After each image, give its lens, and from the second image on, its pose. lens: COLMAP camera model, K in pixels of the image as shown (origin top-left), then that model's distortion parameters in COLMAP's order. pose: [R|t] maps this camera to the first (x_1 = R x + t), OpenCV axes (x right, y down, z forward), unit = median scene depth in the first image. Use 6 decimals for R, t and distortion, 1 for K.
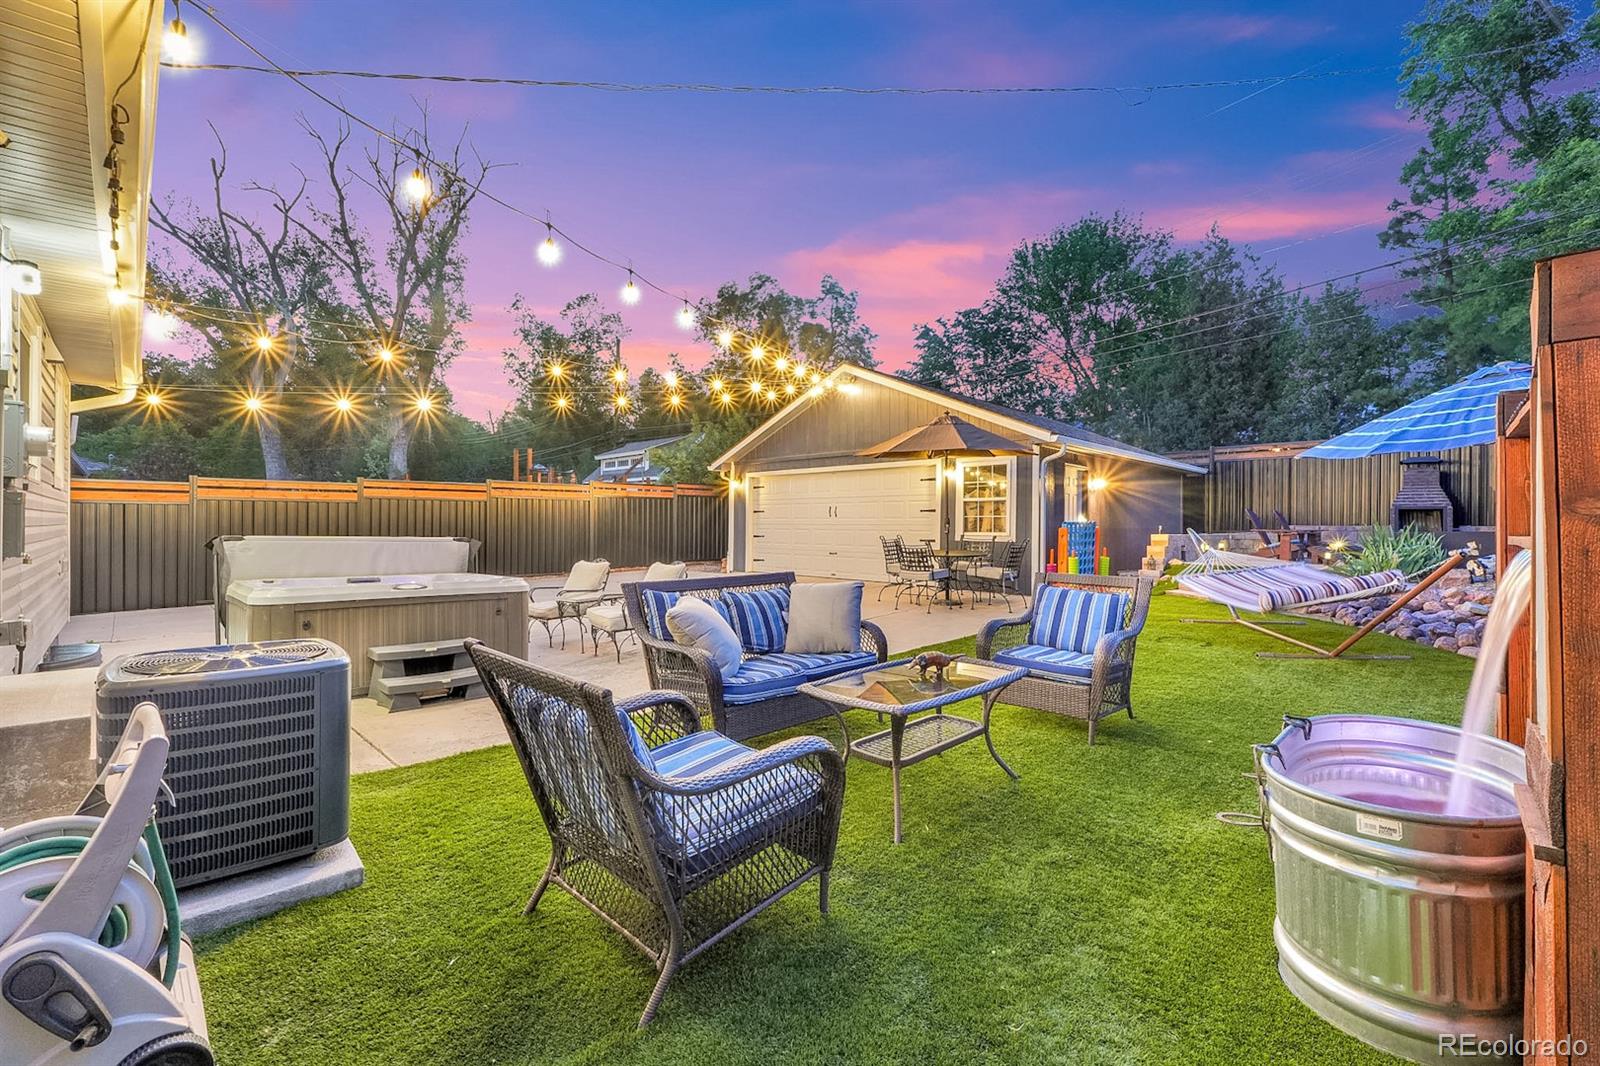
lens RADIAL K [[696.5, 0, 796.5], [0, 696.5, 527.1], [0, 0, 1]] dist [0.001924, 0.000054]
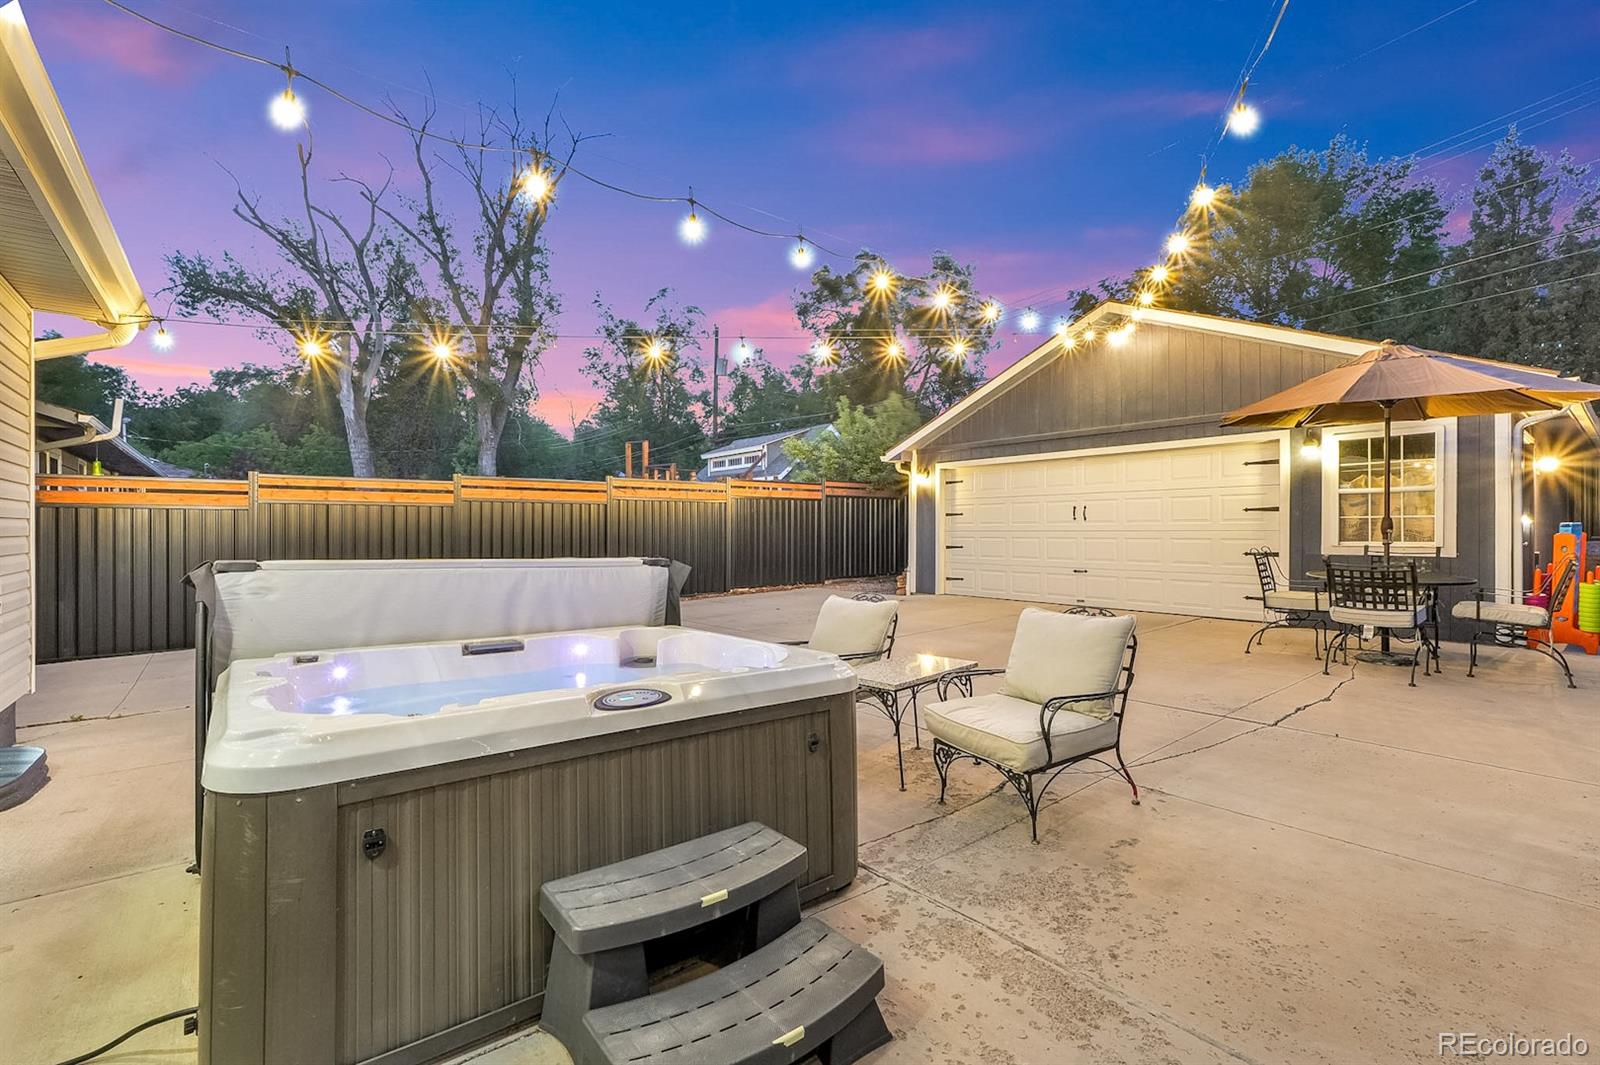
lens RADIAL K [[739.5, 0, 803.7], [0, 739.5, 534.3], [0, 0, 1]] dist [0.000179, -0.000369]
pose [[0.994164, -0.005452, -0.107744, -0.062898], [0.005387, 0.999985, -0.000894, -0.000508], [0.107747, 0.000309, 0.994178, 0.091611]]
